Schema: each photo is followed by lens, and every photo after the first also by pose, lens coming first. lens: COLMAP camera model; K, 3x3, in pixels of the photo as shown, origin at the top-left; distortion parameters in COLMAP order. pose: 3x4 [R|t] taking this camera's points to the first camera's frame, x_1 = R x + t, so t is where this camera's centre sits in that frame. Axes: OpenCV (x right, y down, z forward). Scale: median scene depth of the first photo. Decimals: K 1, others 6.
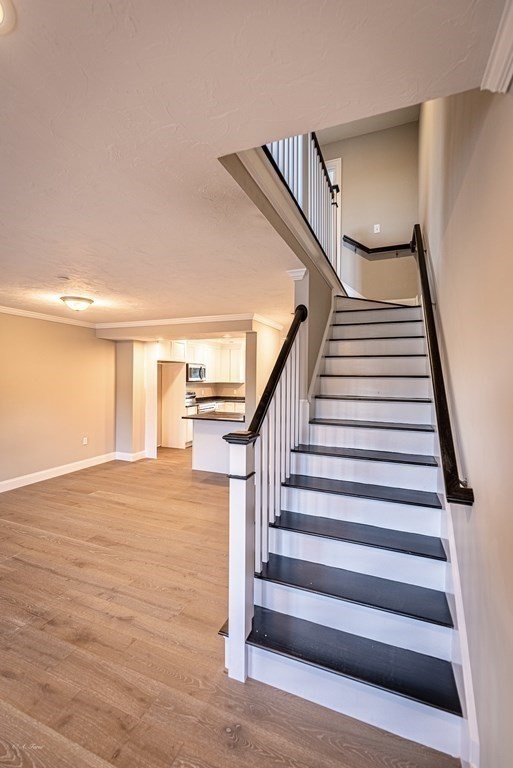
lens RADIAL K [[332.2, 0, 255.9], [0, 332.2, 379.2], [0, 0, 1]] dist [-0.002110, 0.000800]
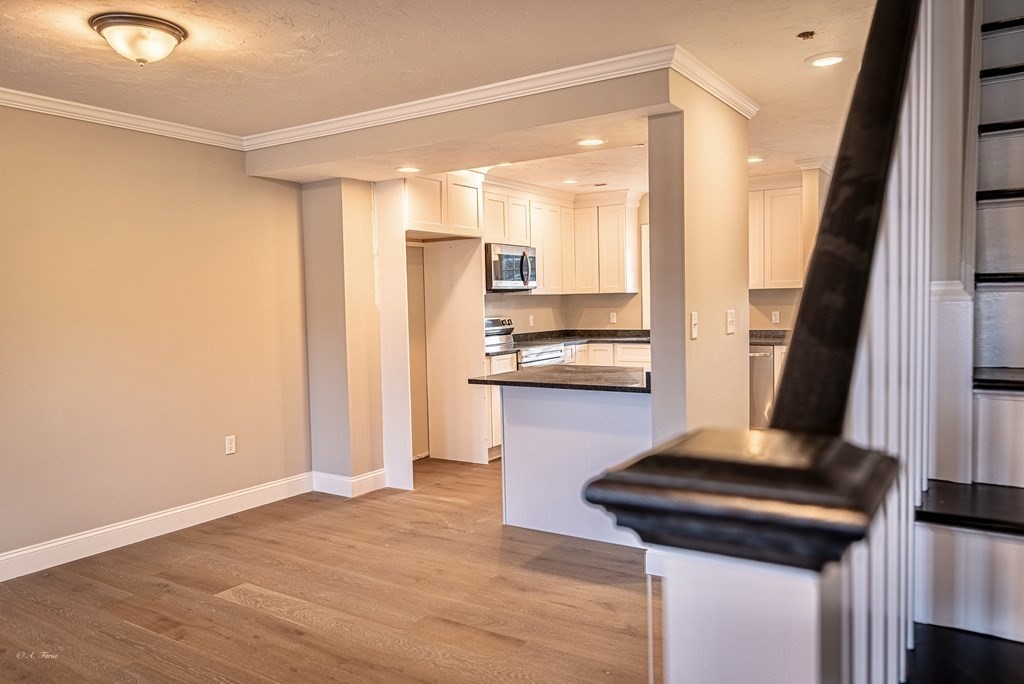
lens RADIAL K [[736.2, 0, 518.2], [0, 736.2, 336.5], [0, 0, 1]] dist [-0.001033, 0.008391]
pose [[0.982428, -0.021001, -0.185457, -0.028003], [0.029563, 0.998615, 0.043527, 0.040886], [0.184286, -0.048245, 0.981688, 0.278172]]
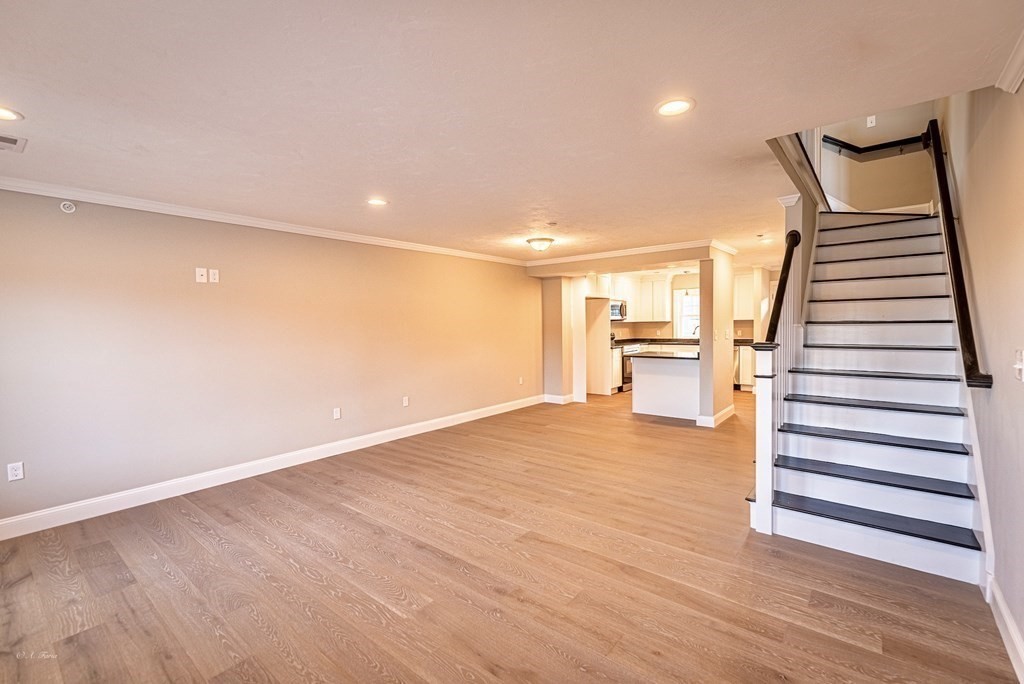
lens RADIAL K [[443.0, 0, 514.8], [0, 443.0, 340.6], [0, 0, 1]] dist [-0.002110, 0.000800]
pose [[0.956331, -0.014960, -0.291902, -0.173569], [0.025237, 0.999186, 0.031475, 0.028688], [0.291194, -0.037468, 0.955930, -0.332146]]
